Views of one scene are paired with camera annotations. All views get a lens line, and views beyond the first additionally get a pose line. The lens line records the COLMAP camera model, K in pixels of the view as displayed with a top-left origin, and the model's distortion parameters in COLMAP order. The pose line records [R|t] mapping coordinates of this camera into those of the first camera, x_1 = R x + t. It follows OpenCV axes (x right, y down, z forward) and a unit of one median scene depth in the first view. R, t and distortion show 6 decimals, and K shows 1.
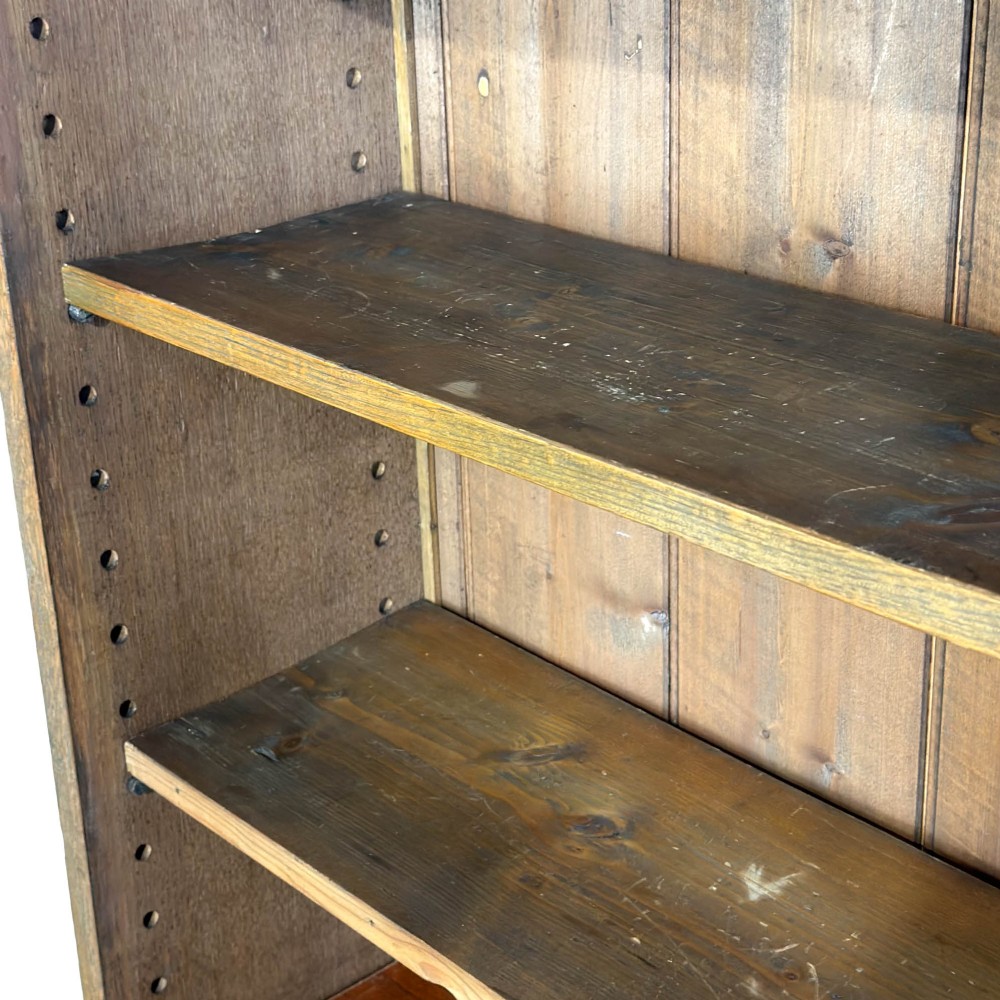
lens RADIAL K [[1778.6, 0, 524.1], [0, 1778.6, 494.9], [0, 0, 1]] dist [0.102236, 0.000000]
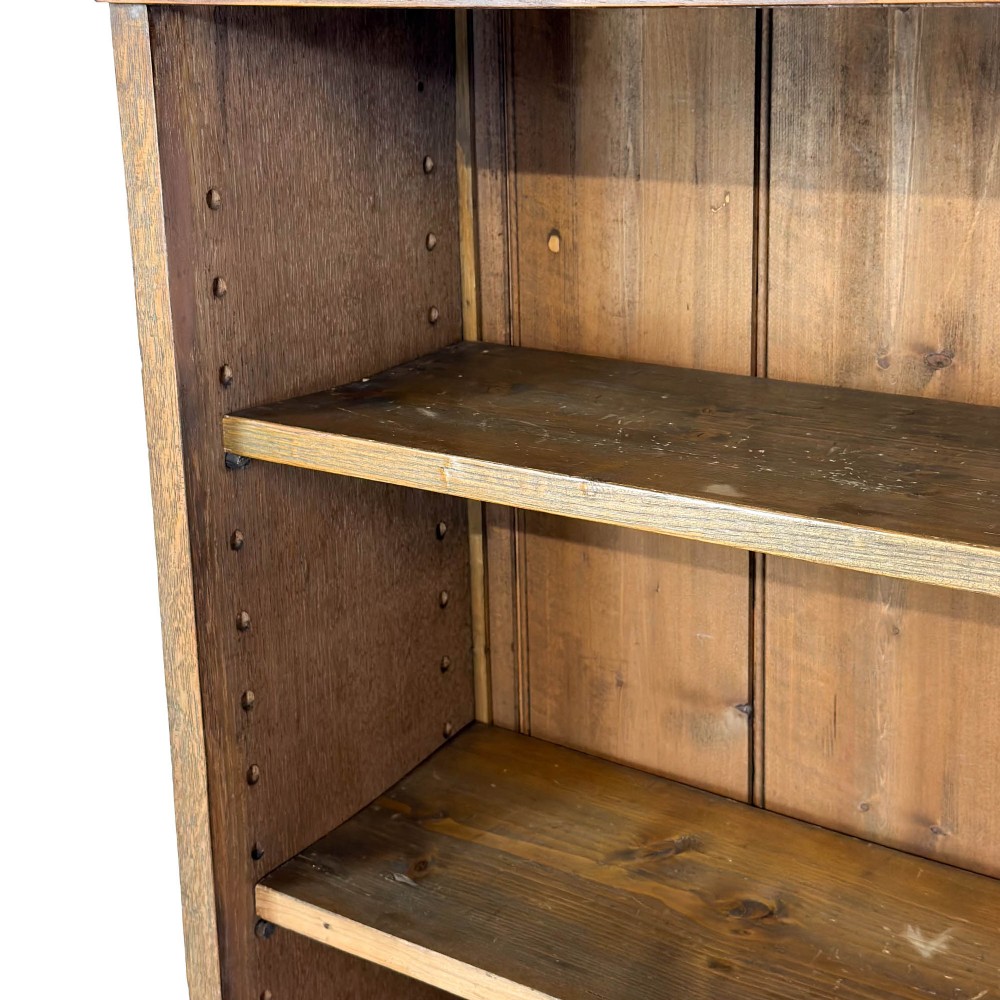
lens RADIAL K [[1615.8, 0, 469.4], [0, 1615.8, 422.4], [0, 0, 1]] dist [0.089424, 0.000000]
pose [[0.973523, -0.054163, 0.222081, -0.313663], [0.085979, 0.986943, -0.136200, 0.016773], [-0.211804, 0.151688, 0.965469, 0.047139]]
